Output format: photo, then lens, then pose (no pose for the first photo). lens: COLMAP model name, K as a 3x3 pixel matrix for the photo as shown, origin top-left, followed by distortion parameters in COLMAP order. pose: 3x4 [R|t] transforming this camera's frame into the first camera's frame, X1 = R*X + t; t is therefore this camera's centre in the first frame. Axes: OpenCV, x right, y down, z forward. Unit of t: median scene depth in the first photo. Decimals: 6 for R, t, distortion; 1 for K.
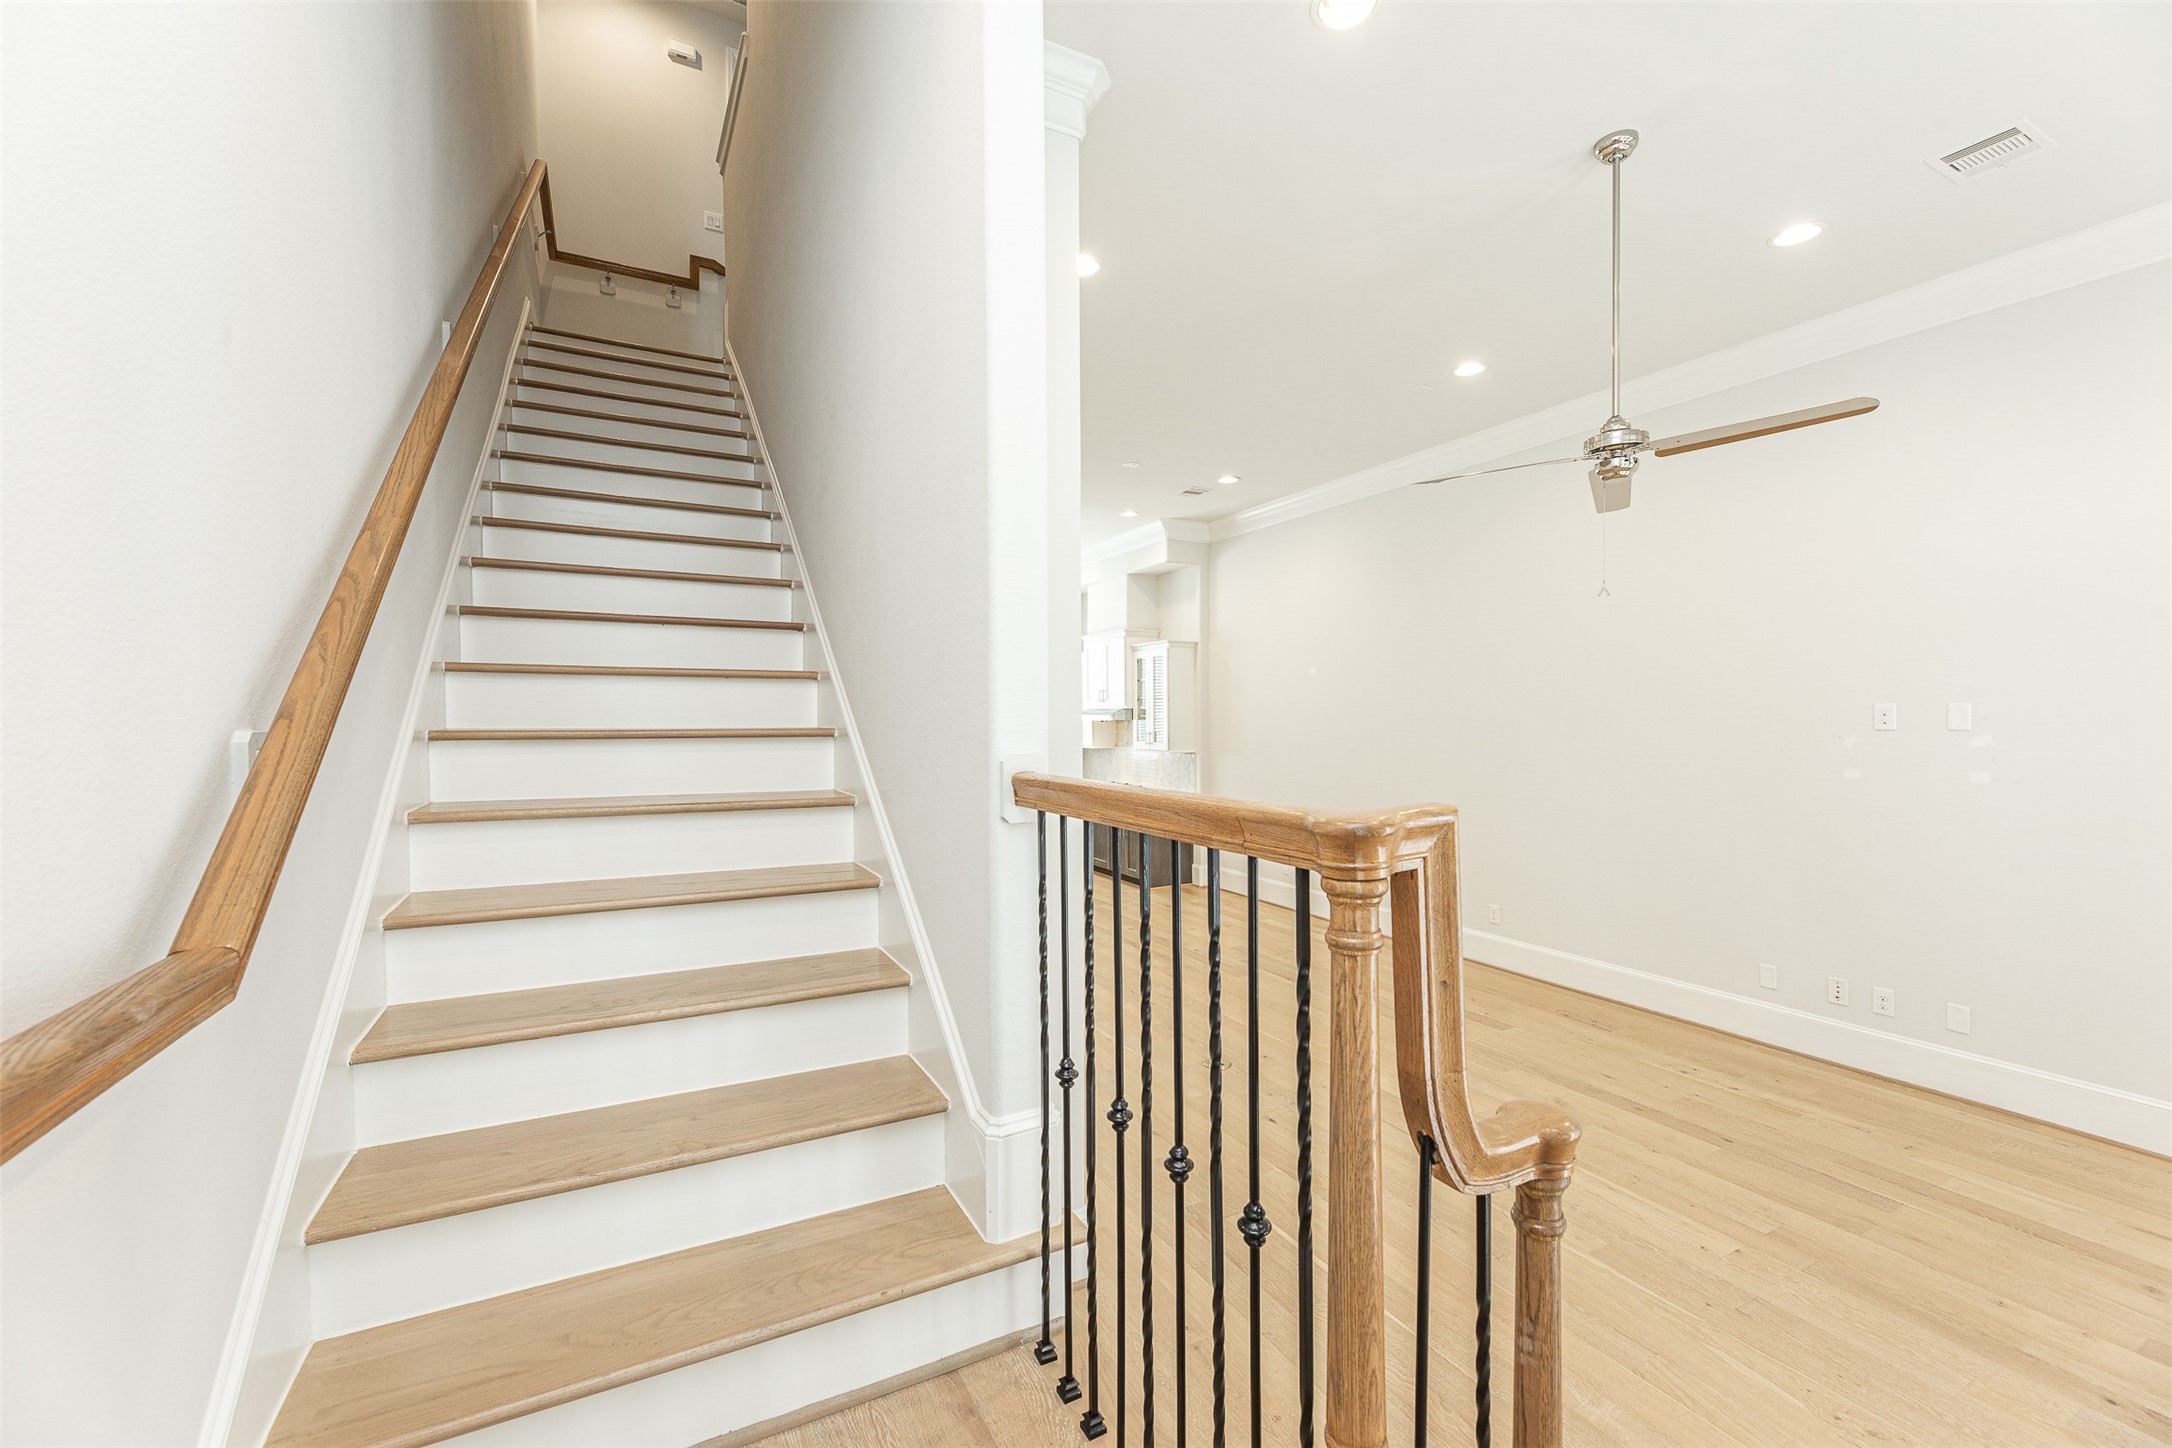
lens RADIAL K [[873.2, 0, 1078.9], [0, 873.2, 722.6], [0, 0, 1]] dist [-0.003384, 0.001152]
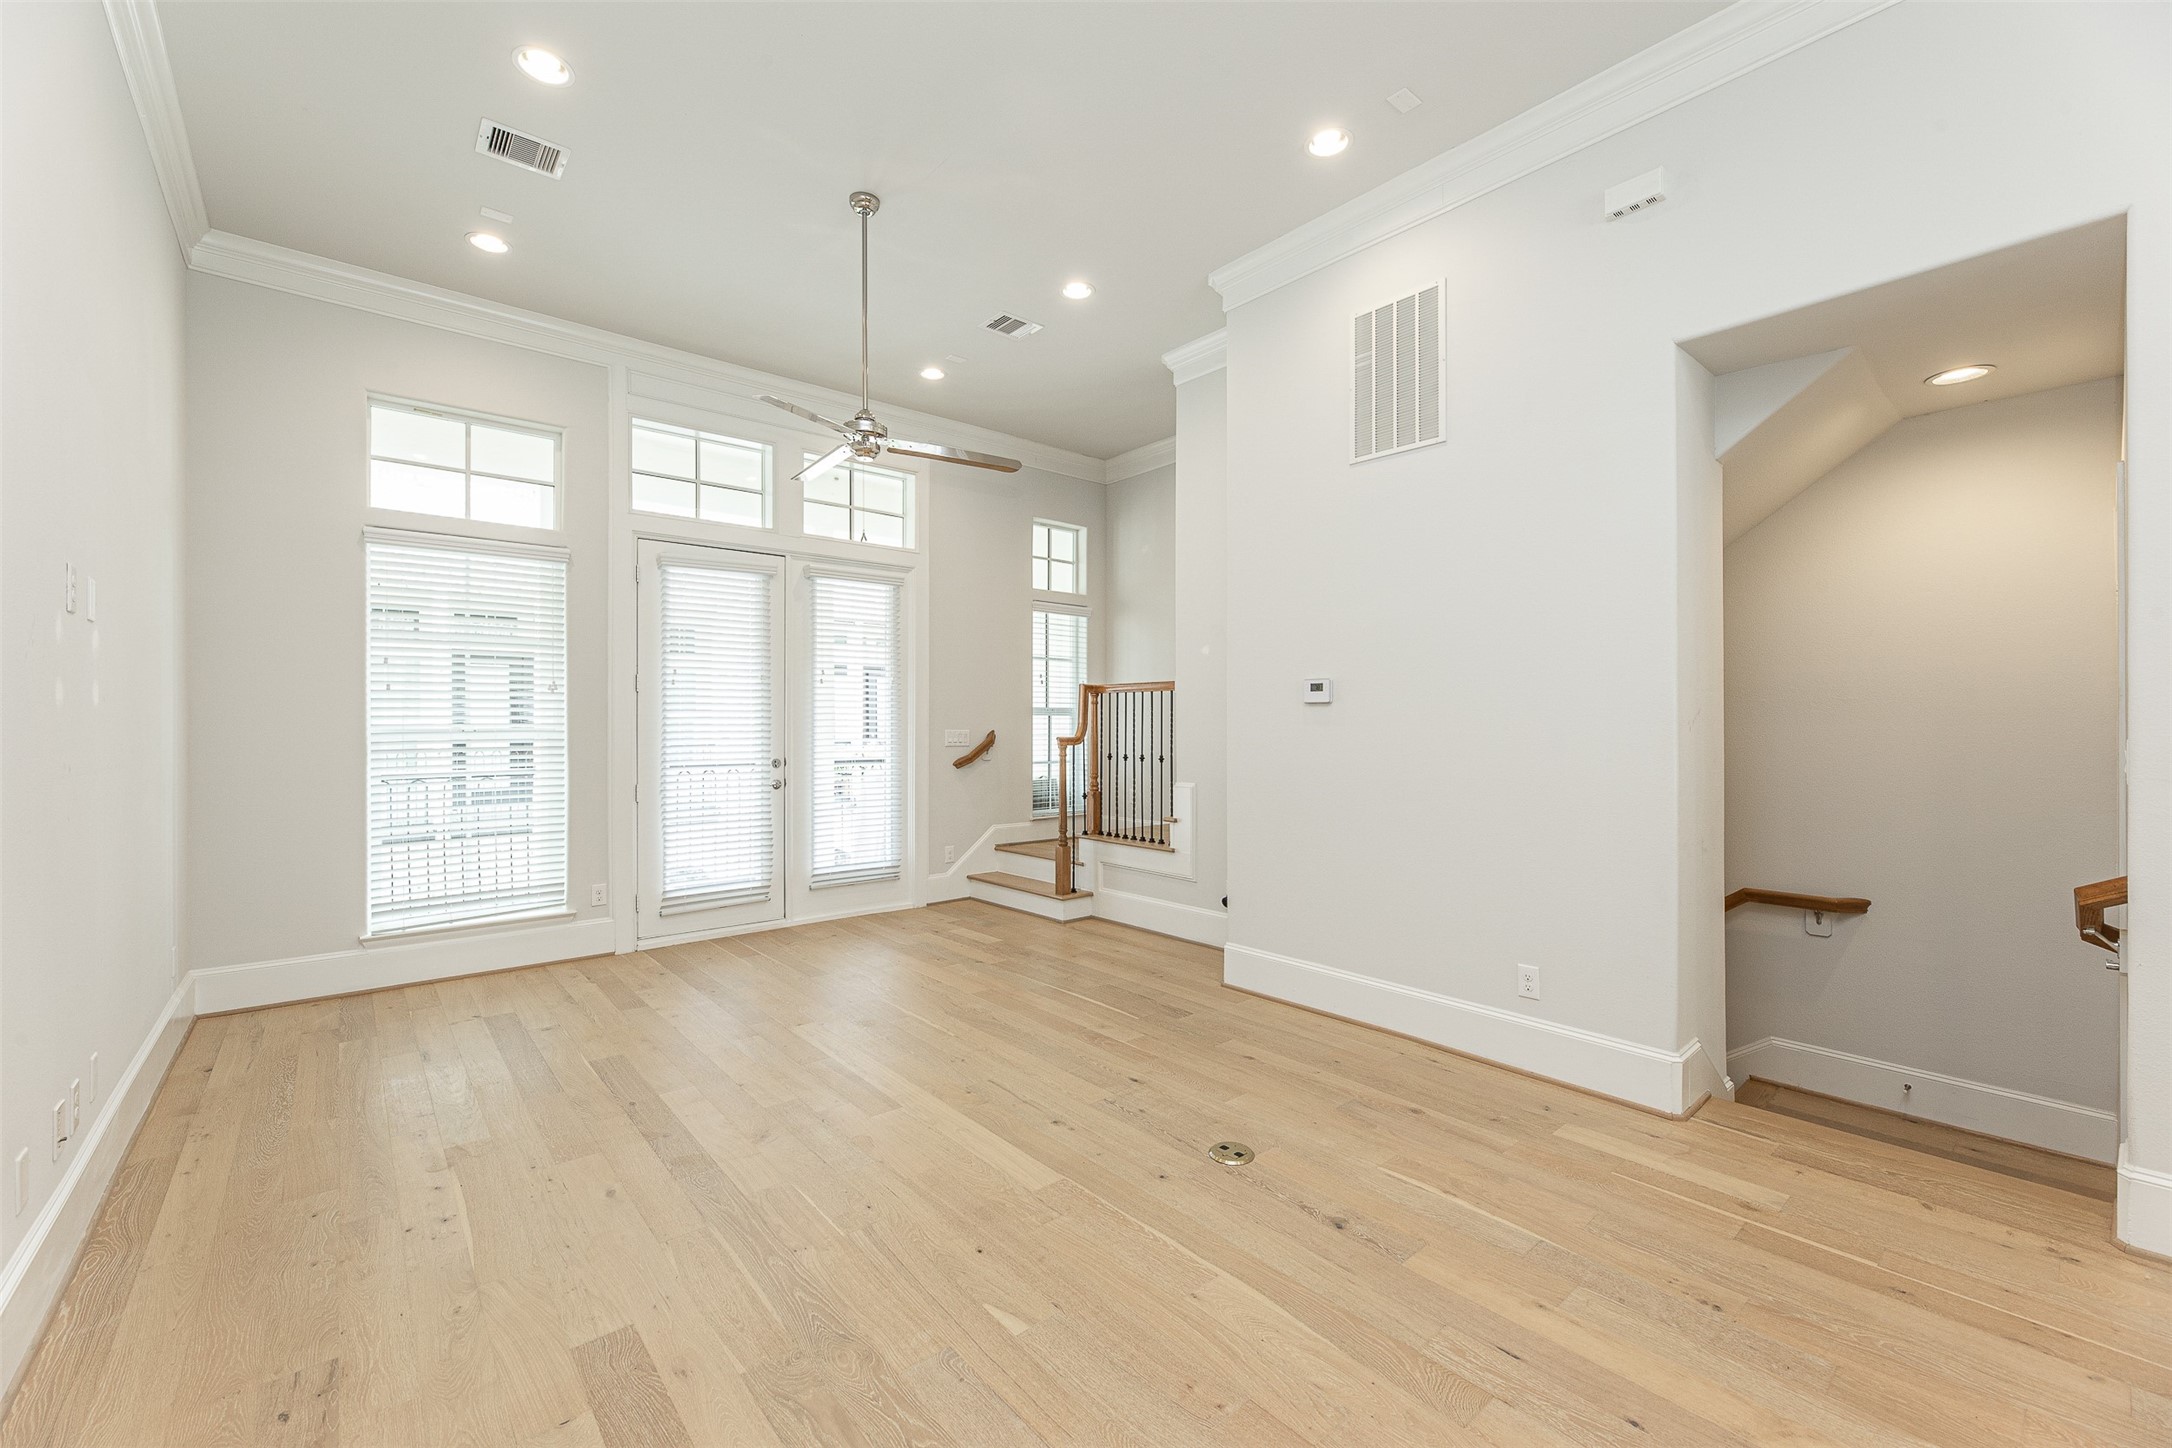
lens RADIAL K [[873.2, 0, 1080.5], [0, 873.2, 722.8], [0, 0, 1]] dist [-0.003384, 0.001152]
pose [[-0.975147, 0.004016, -0.221521, 0.422322], [0.003212, 0.999987, 0.003989, 0.077611], [0.221534, 0.003178, -0.975147, 1.667169]]
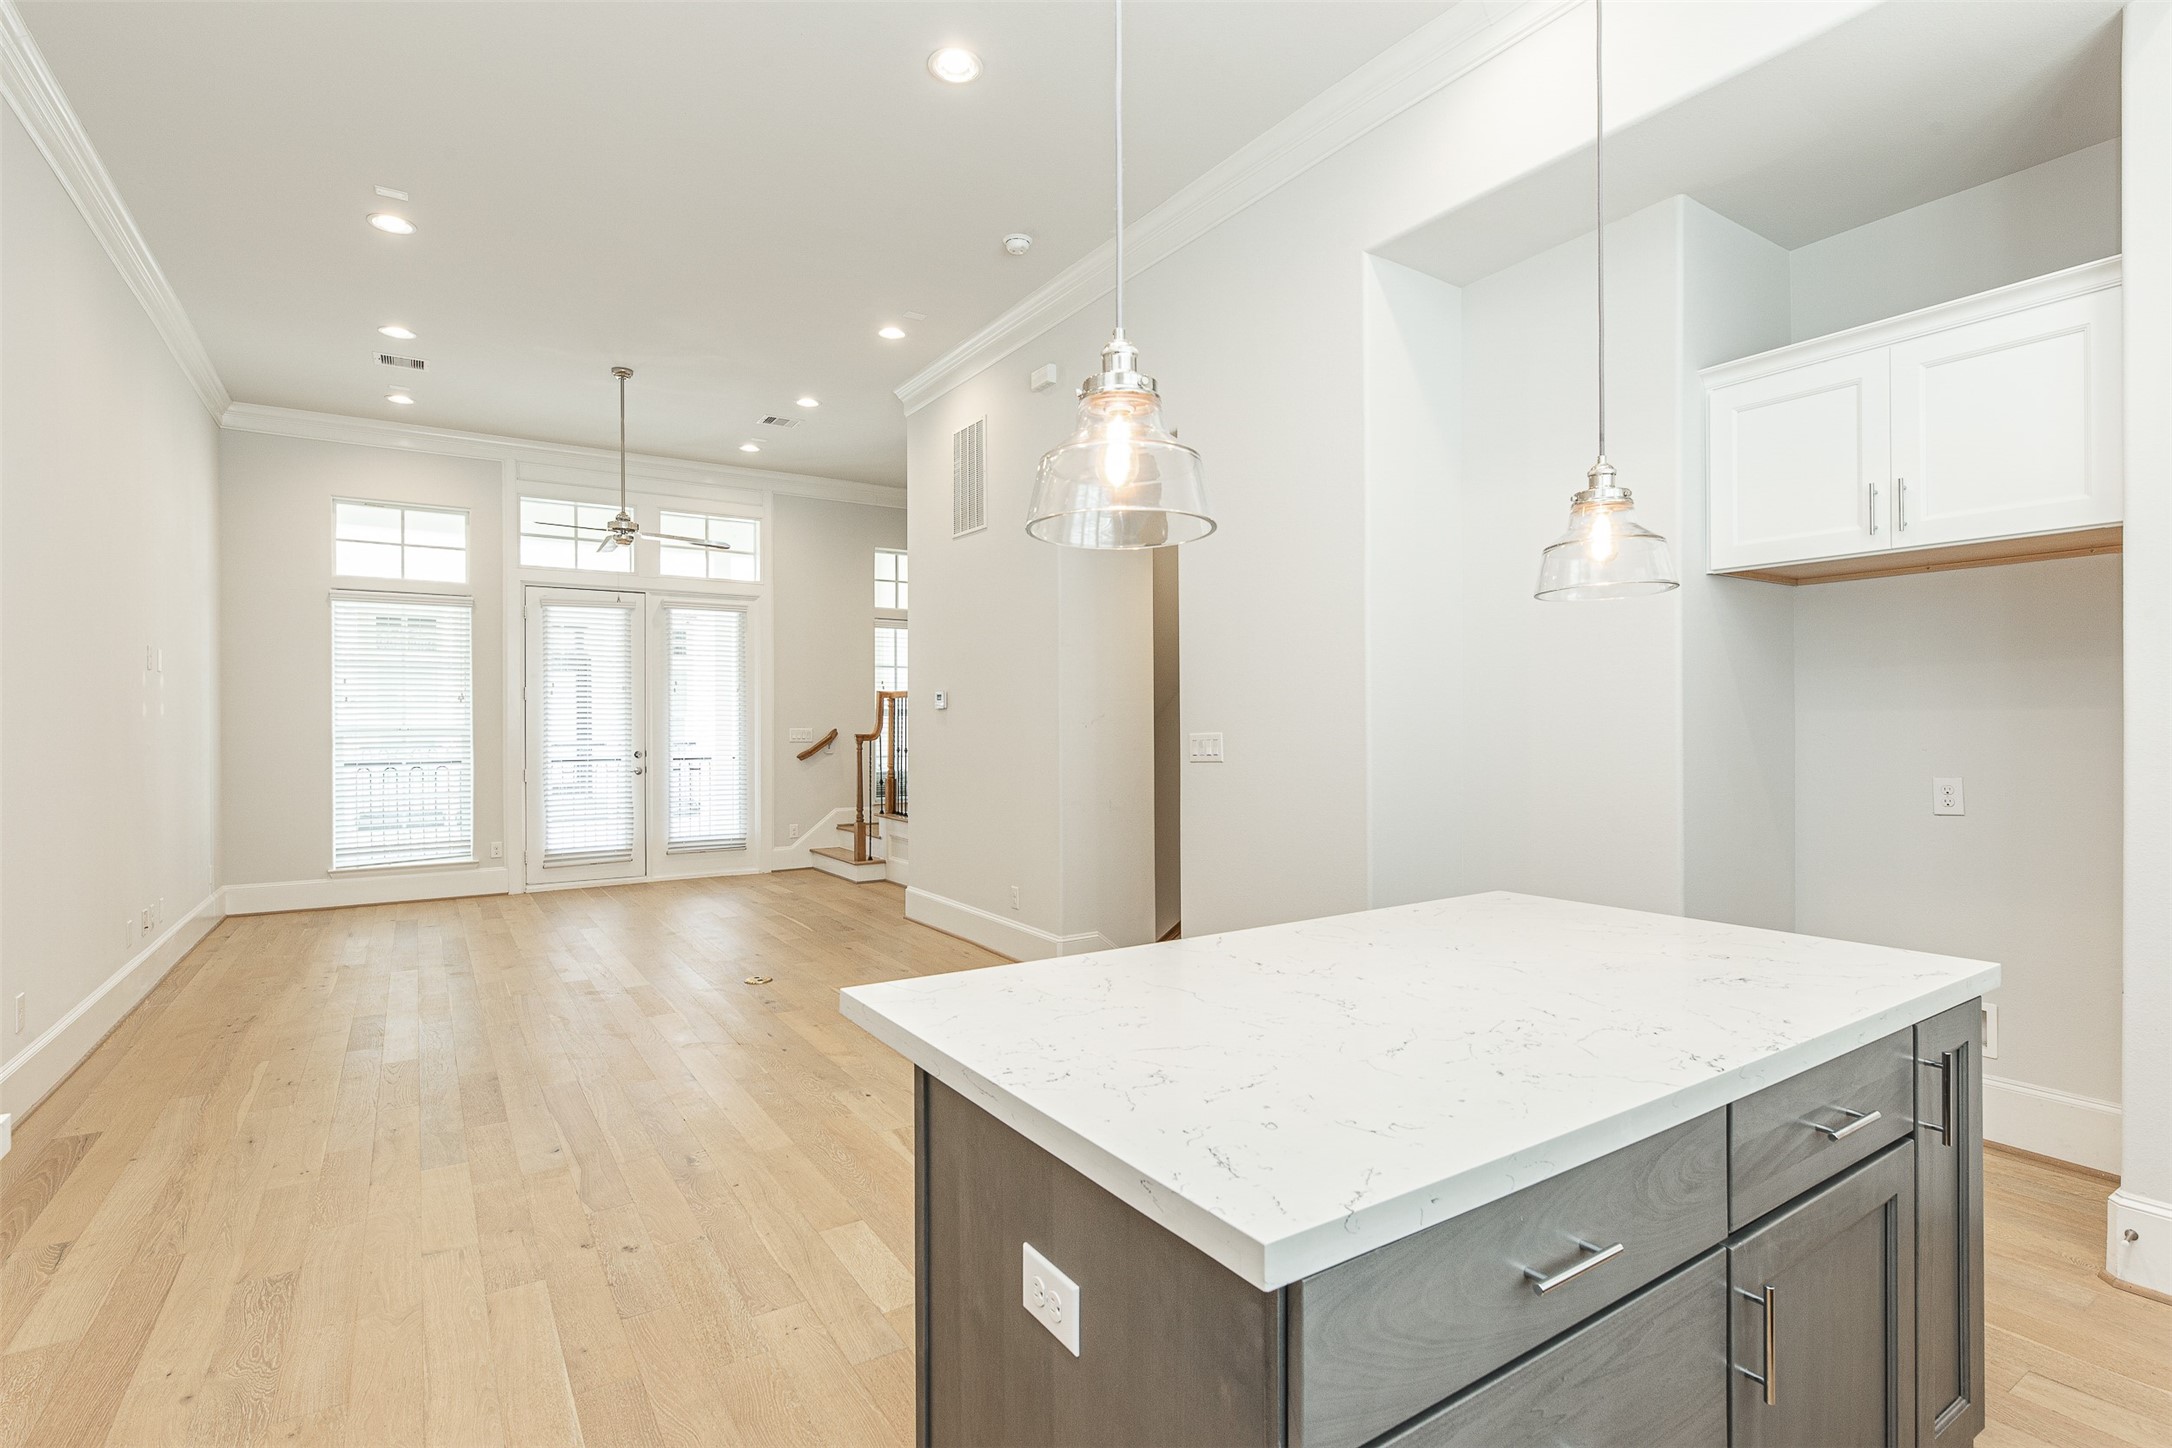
lens RADIAL K [[1011.6, 0, 1081.8], [0, 1011.6, 723.2], [0, 0, 1]] dist [-0.008707, 0.000713]
pose [[-0.994720, 0.006891, -0.102393, -0.114307], [0.006355, 0.999964, 0.005560, 0.076132], [0.102427, 0.004880, -0.994729, 2.365567]]
